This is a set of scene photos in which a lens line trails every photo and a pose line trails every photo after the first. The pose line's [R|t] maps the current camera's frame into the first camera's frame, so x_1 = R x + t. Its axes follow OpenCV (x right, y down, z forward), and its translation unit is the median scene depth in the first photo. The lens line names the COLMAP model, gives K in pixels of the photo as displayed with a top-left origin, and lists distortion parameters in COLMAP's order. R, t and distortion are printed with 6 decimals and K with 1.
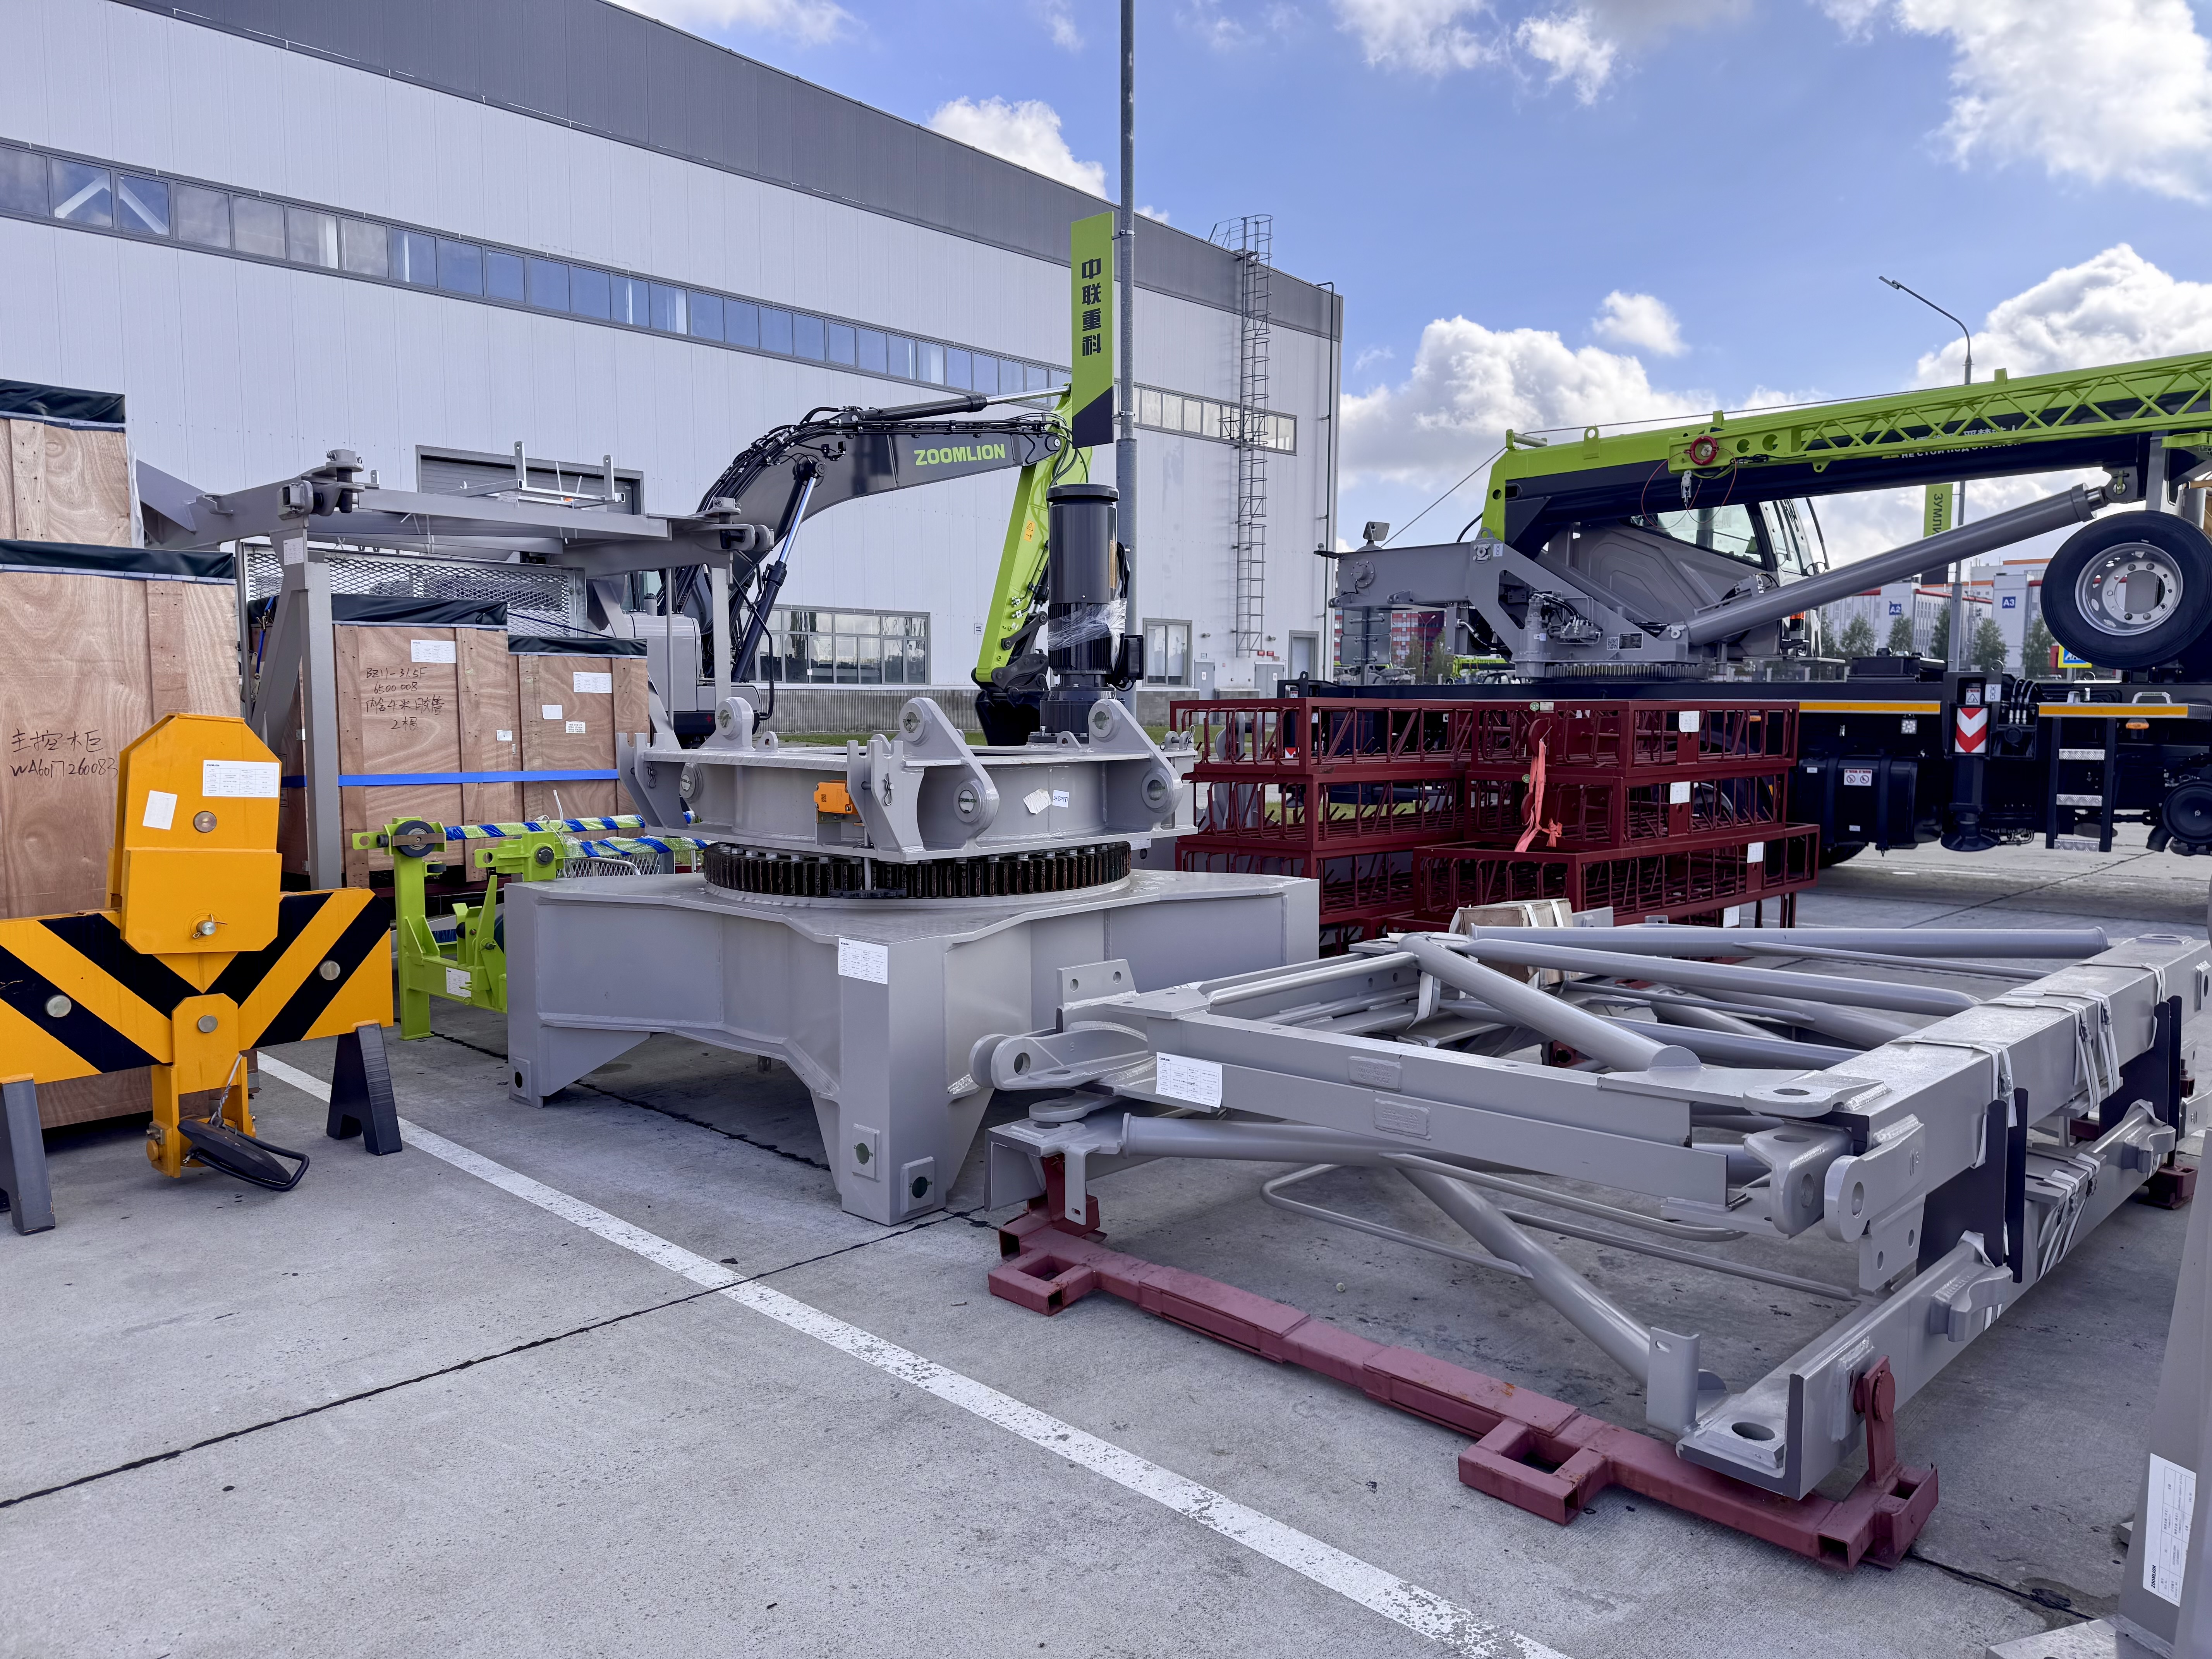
lens RADIAL K [[1527.2, 0, 1107.2], [0, 1527.2, 840.3], [0, 0, 1]] dist [0.105137, -0.130467]
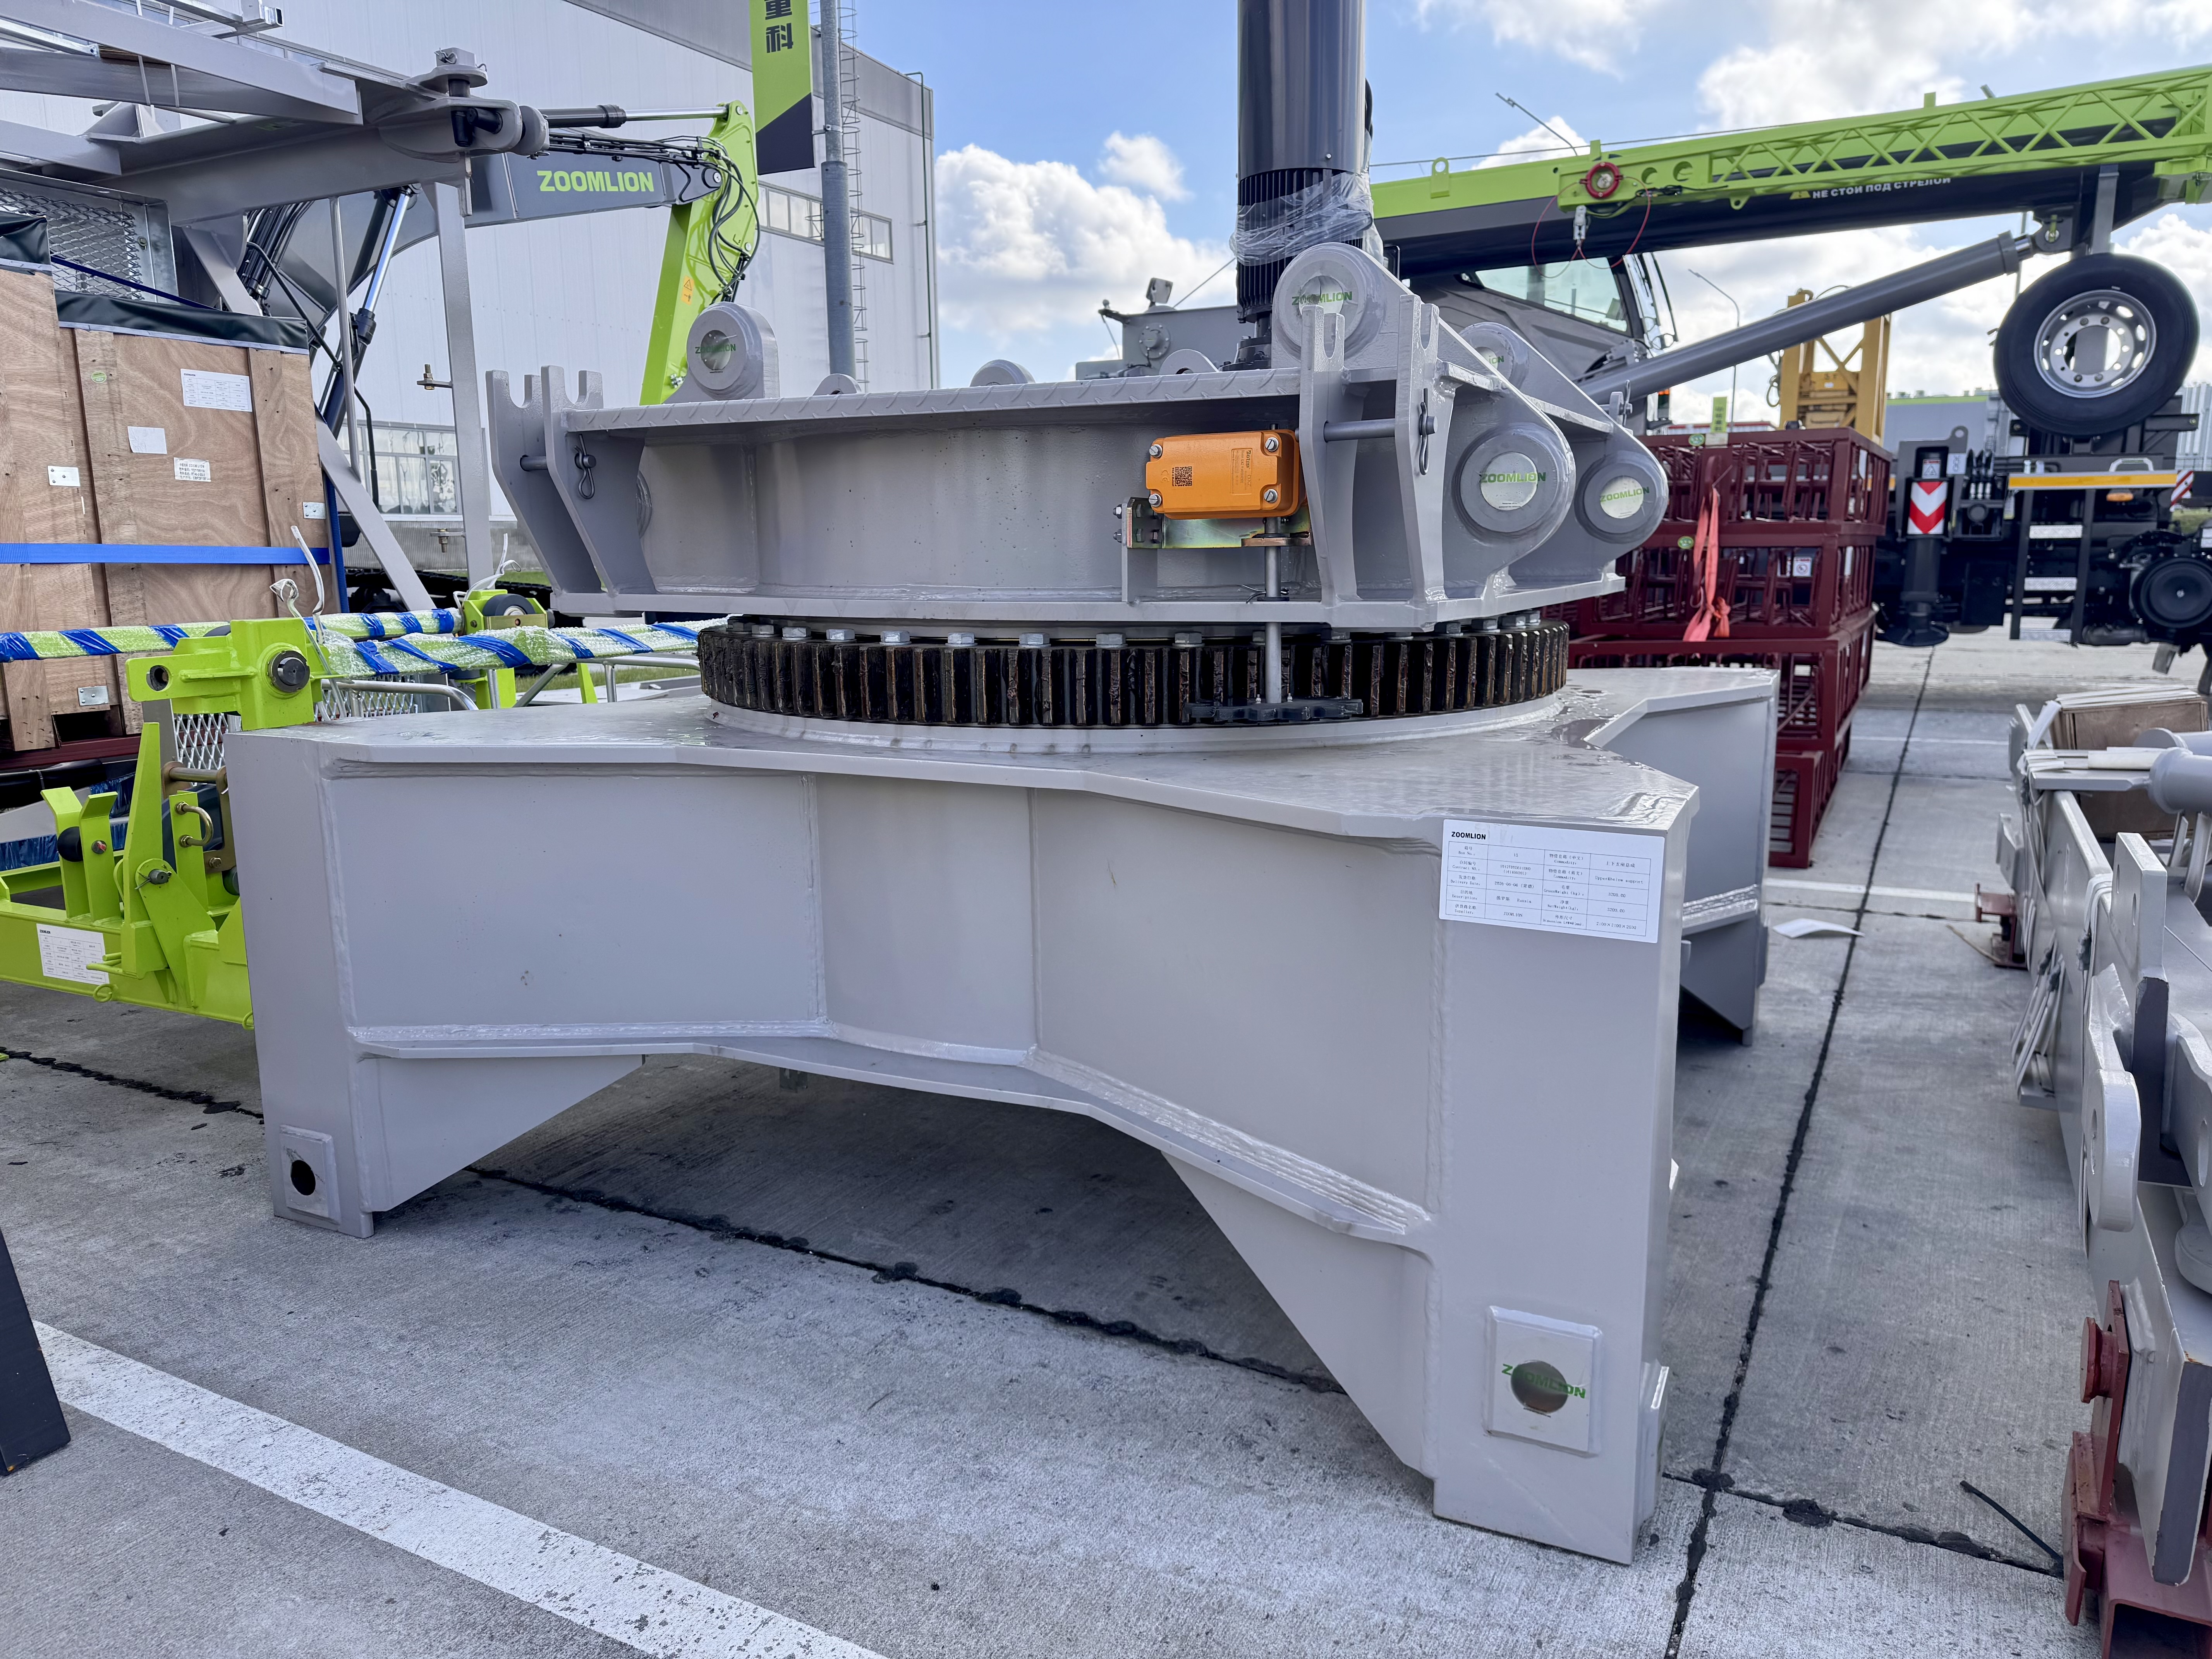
lens RADIAL K [[1539.8, 0, 1098.2], [0, 1539.8, 830.9], [0, 0, 1]] dist [0.063640, -0.082256]
pose [[0.961070, -0.058594, 0.270022, -0.254621], [0.034138, 0.994949, 0.094397, 0.020609], [-0.274189, -0.081504, 0.958216, 0.480783]]
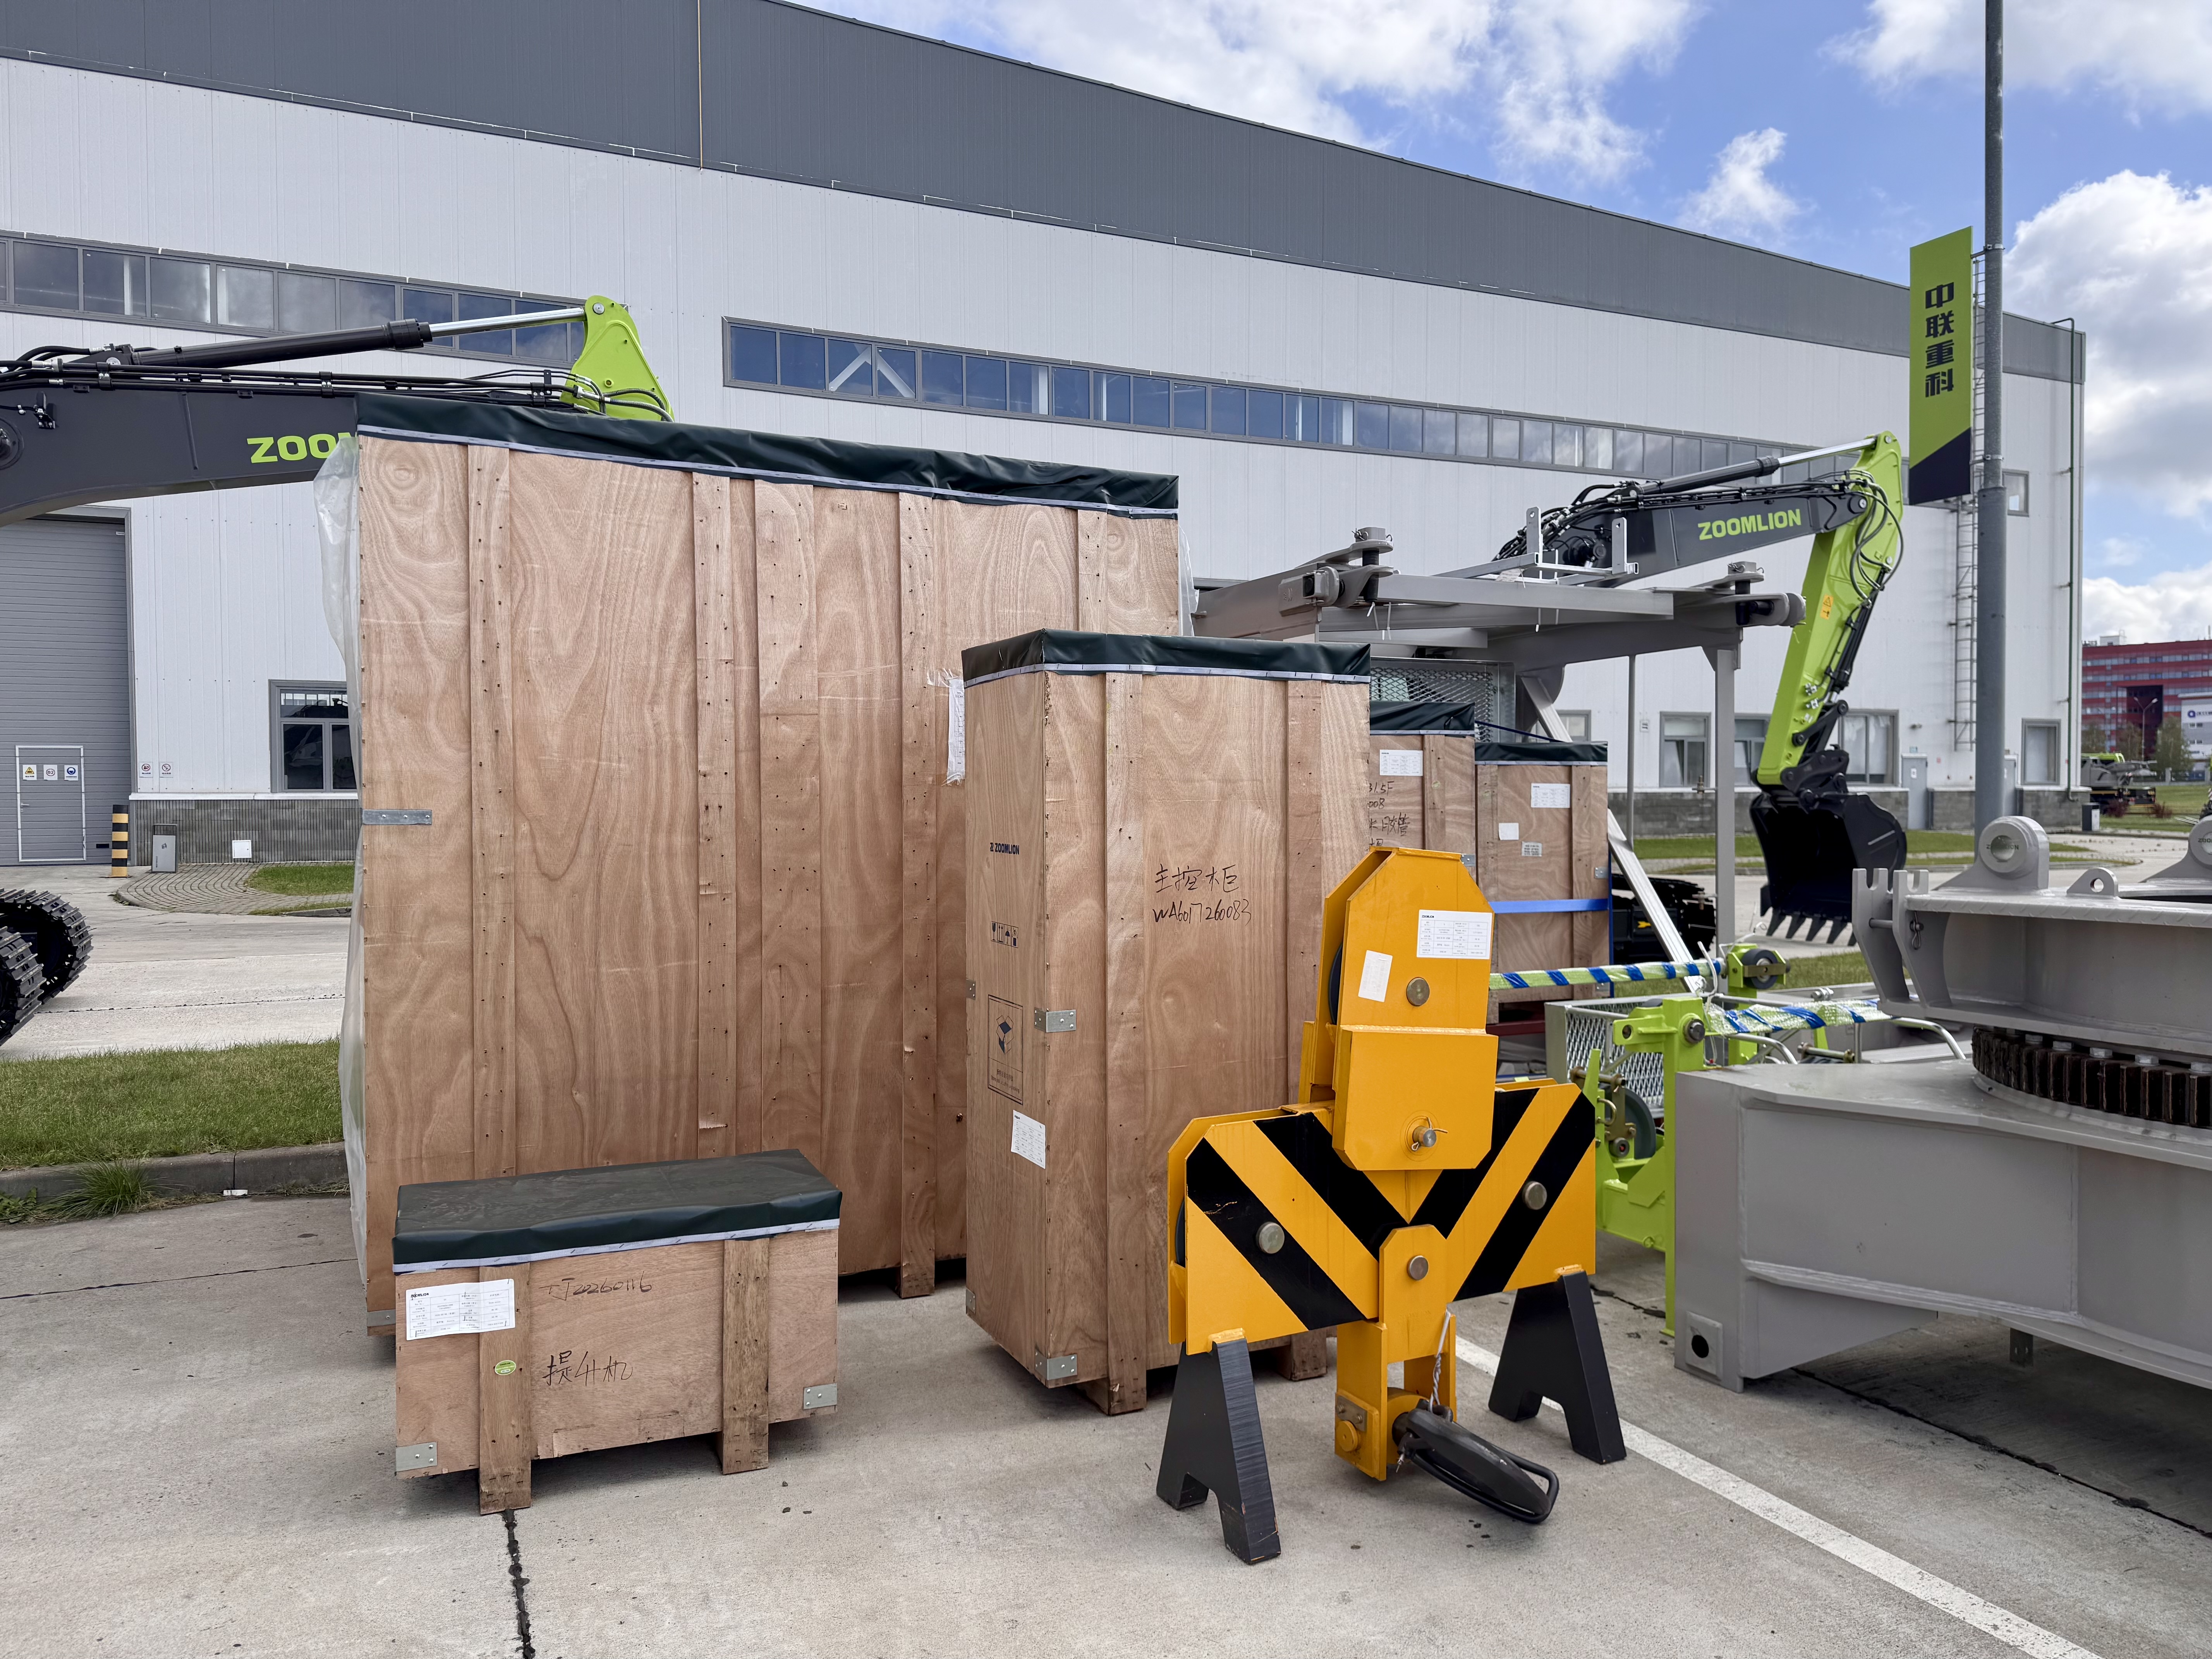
lens RADIAL K [[1539.8, 0, 1098.2], [0, 1539.8, 830.9], [0, 0, 1]] dist [0.063640, -0.082256]
pose [[0.929609, -0.000037, -0.368546, -0.343329], [-0.027047, 0.997297, -0.068322, -0.026215], [0.367552, 0.073481, 0.927095, 0.188197]]
